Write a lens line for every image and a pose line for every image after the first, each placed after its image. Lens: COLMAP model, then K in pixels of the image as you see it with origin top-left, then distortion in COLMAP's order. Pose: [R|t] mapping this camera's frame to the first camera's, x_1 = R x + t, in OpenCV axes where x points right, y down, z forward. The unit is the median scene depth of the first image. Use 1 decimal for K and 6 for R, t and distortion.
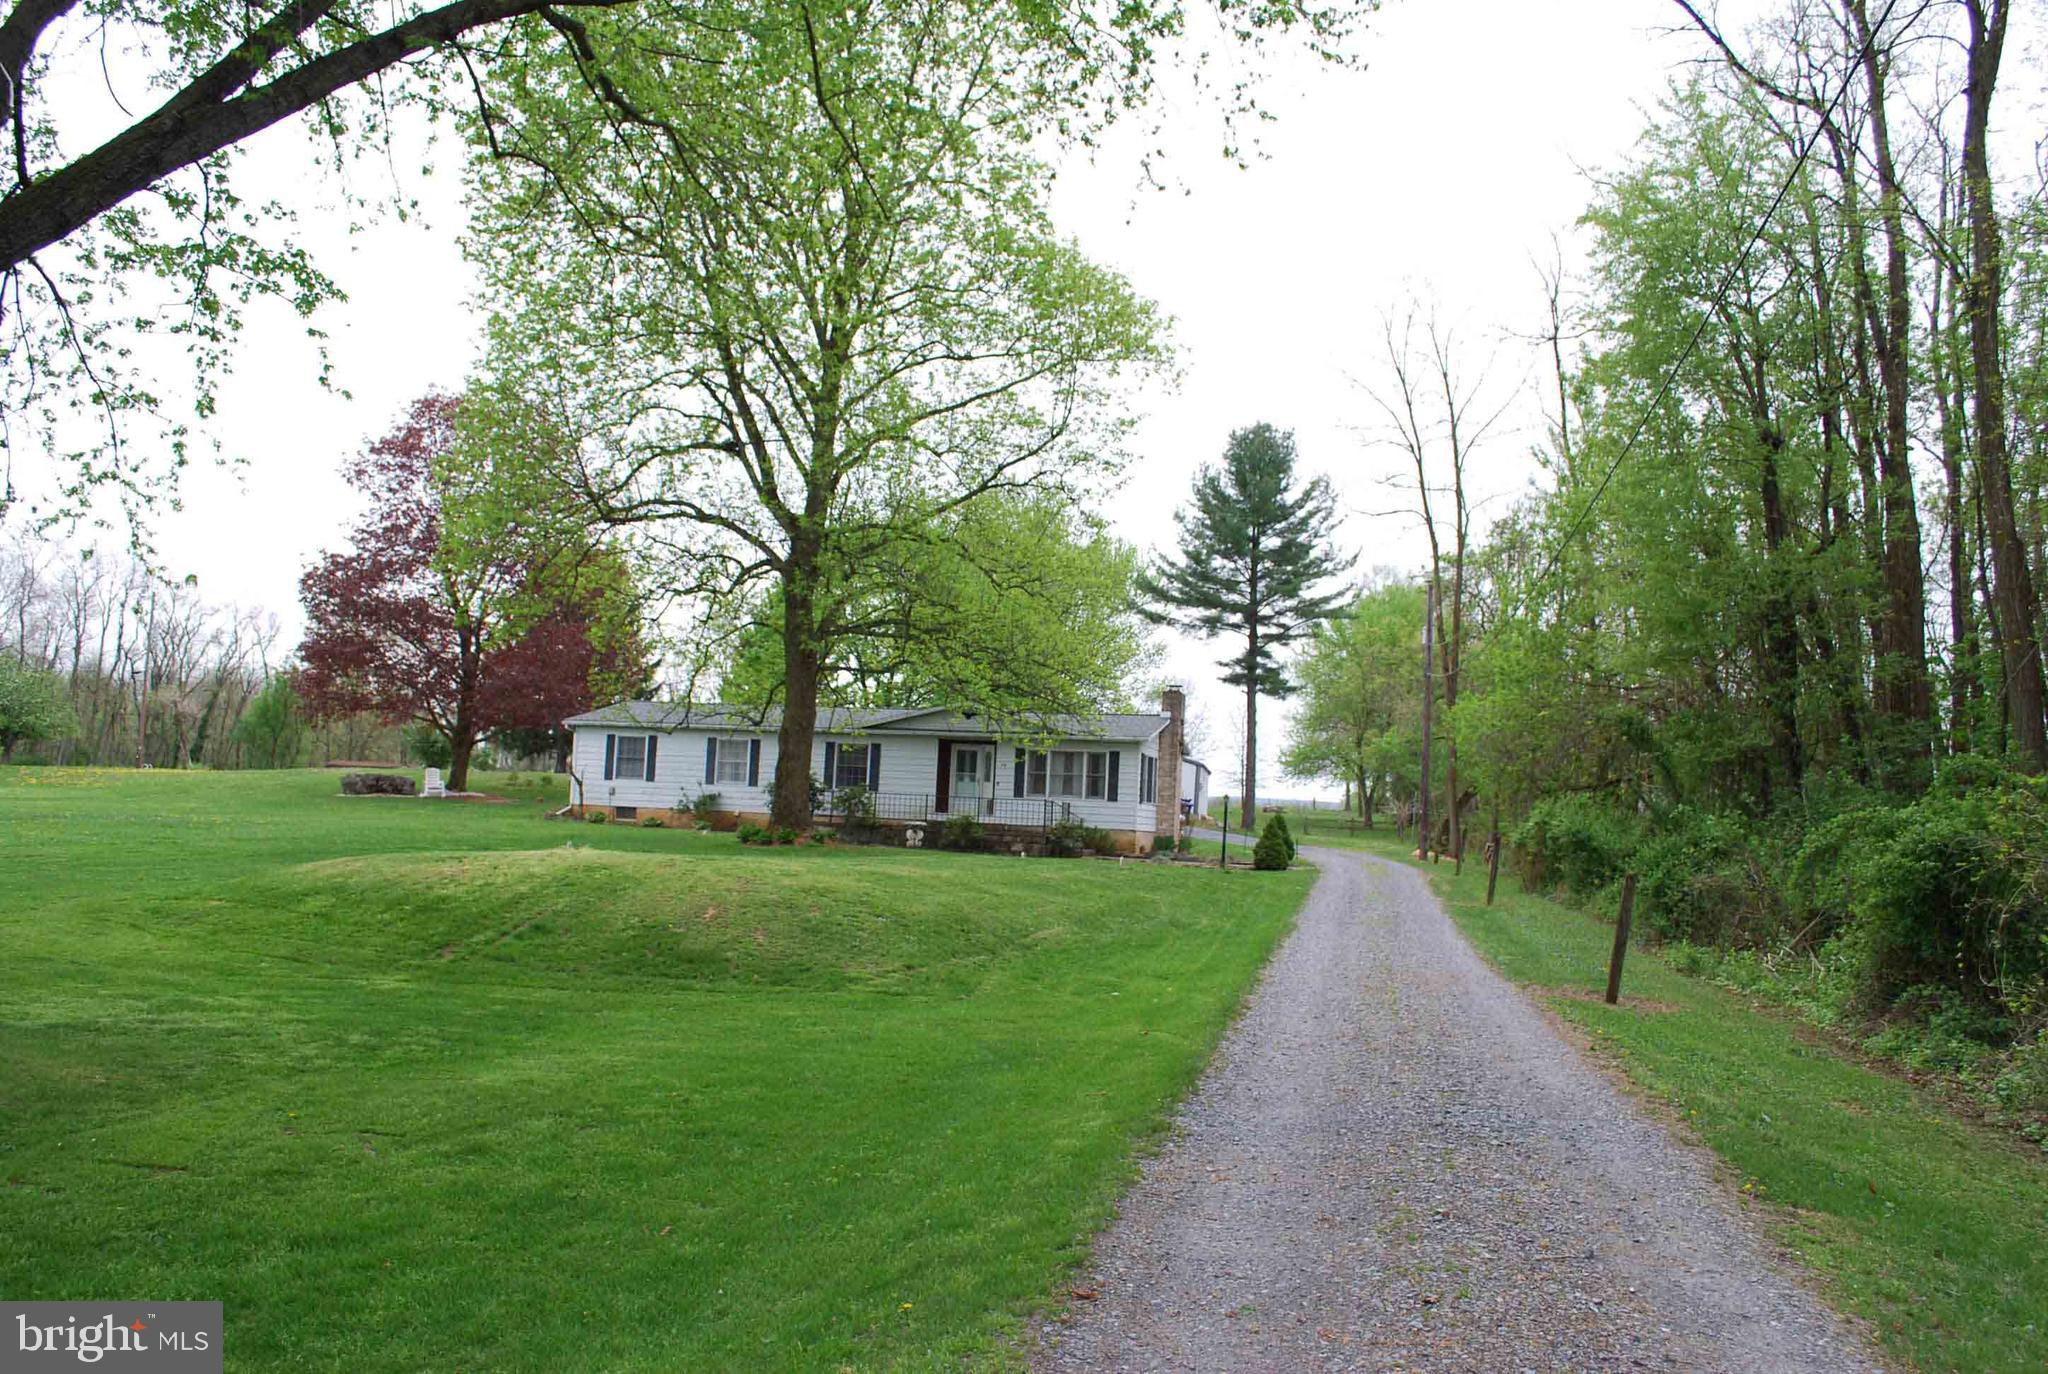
lens RADIAL K [[1625.9, 0, 1041.3], [0, 1625.9, 693.9], [0, 0, 1]] dist [-0.083008, 0.008373]
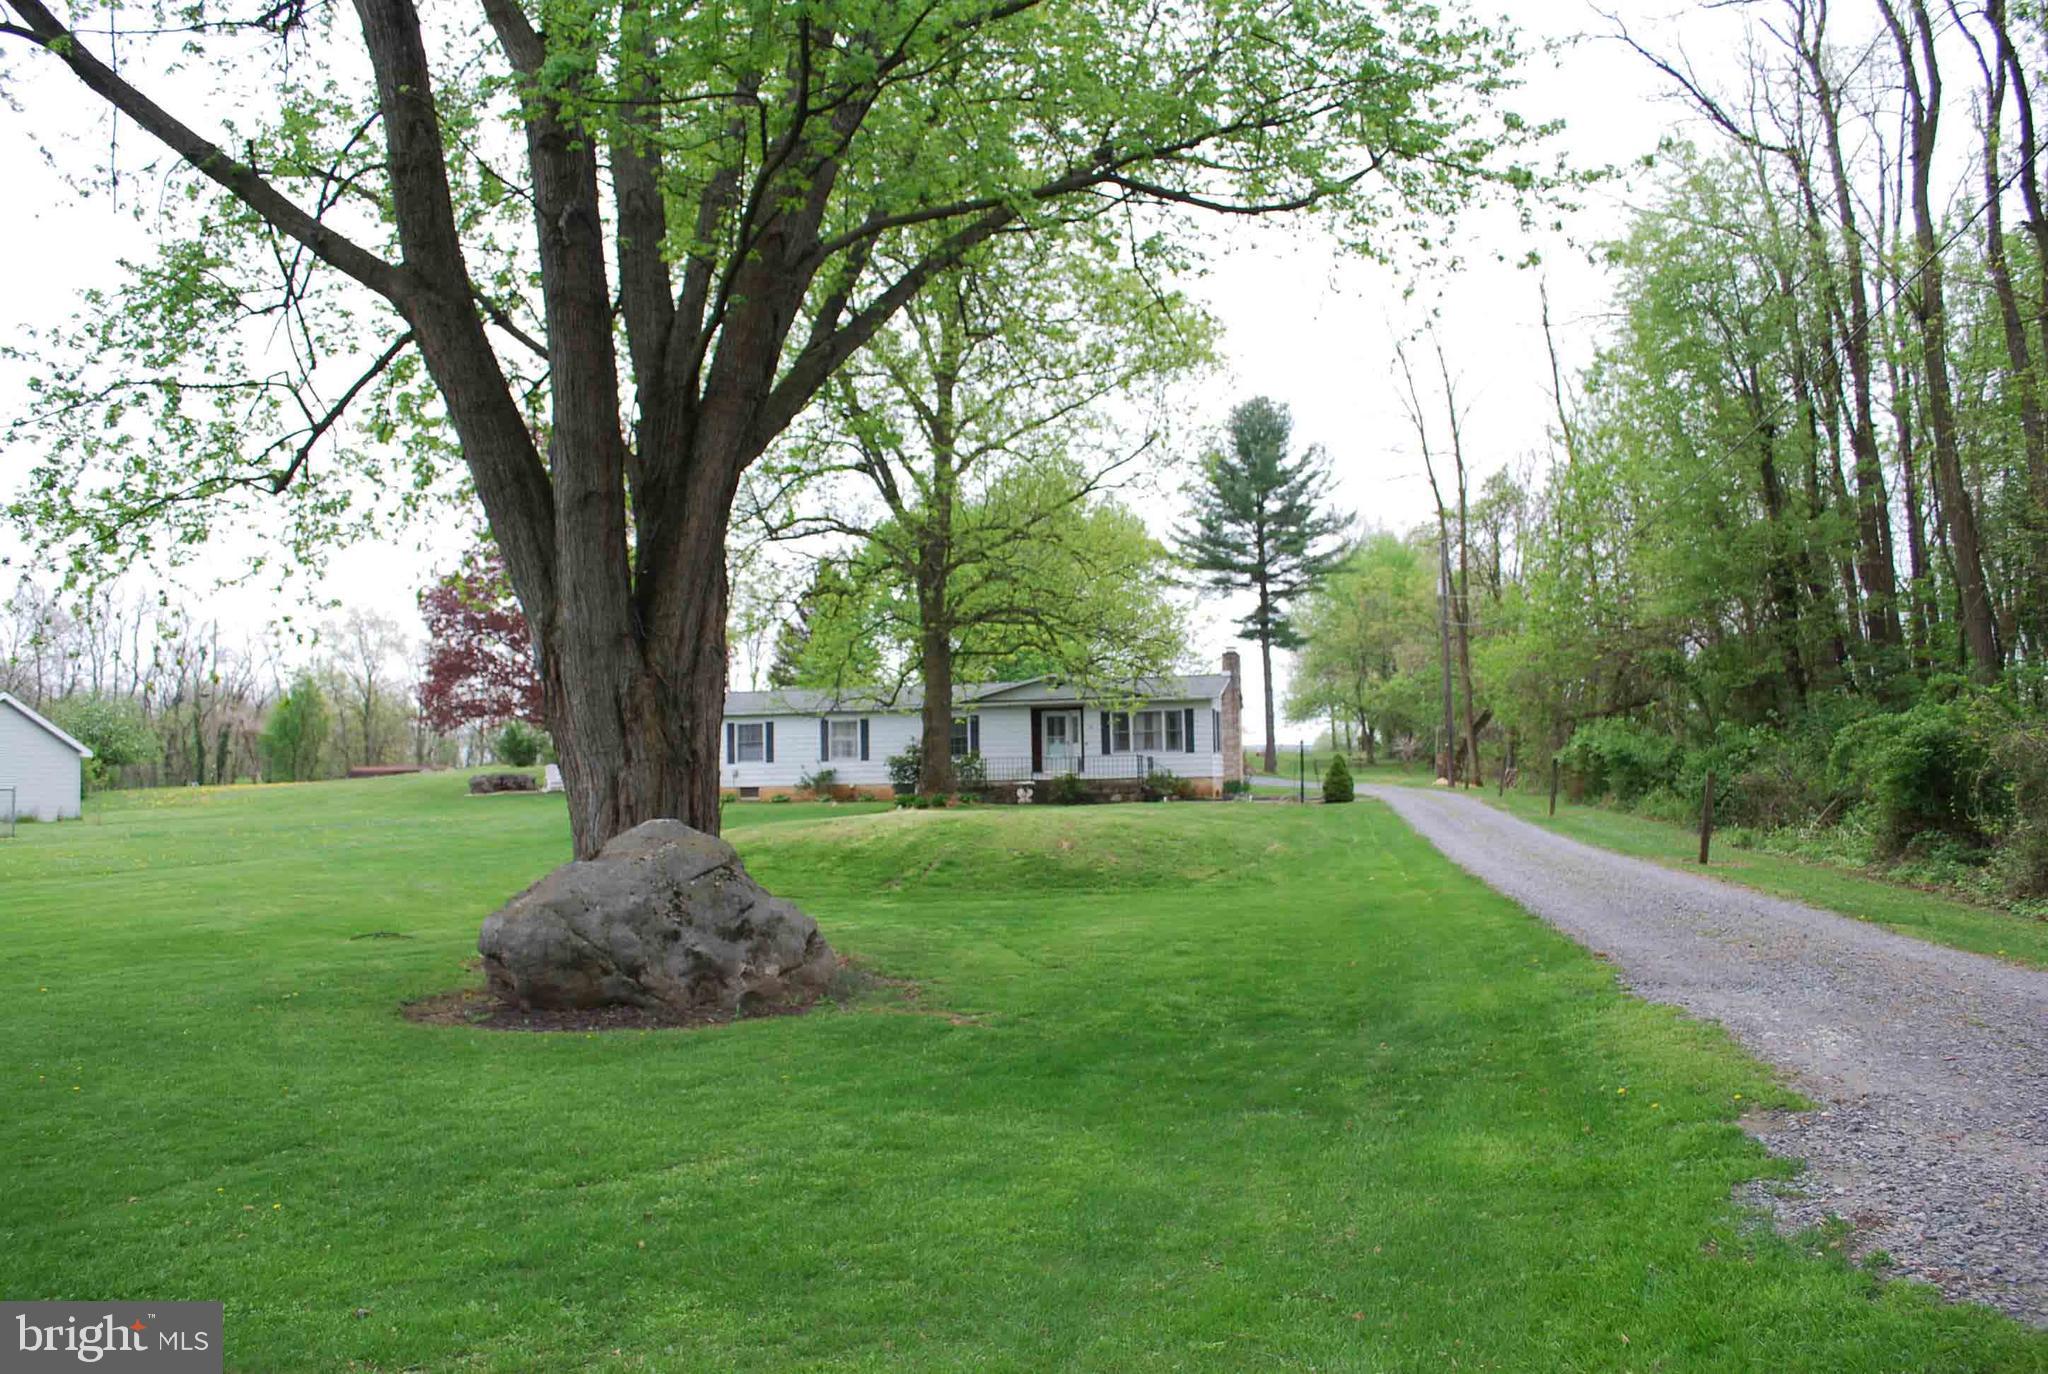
lens RADIAL K [[1625.9, 0, 1041.3], [0, 1625.9, 693.9], [0, 0, 1]] dist [-0.083008, 0.008373]
pose [[0.997553, -0.064639, 0.026651, -0.067157], [0.063969, 0.997632, 0.025270, -0.007899], [-0.028221, -0.023503, 0.999325, -0.102320]]
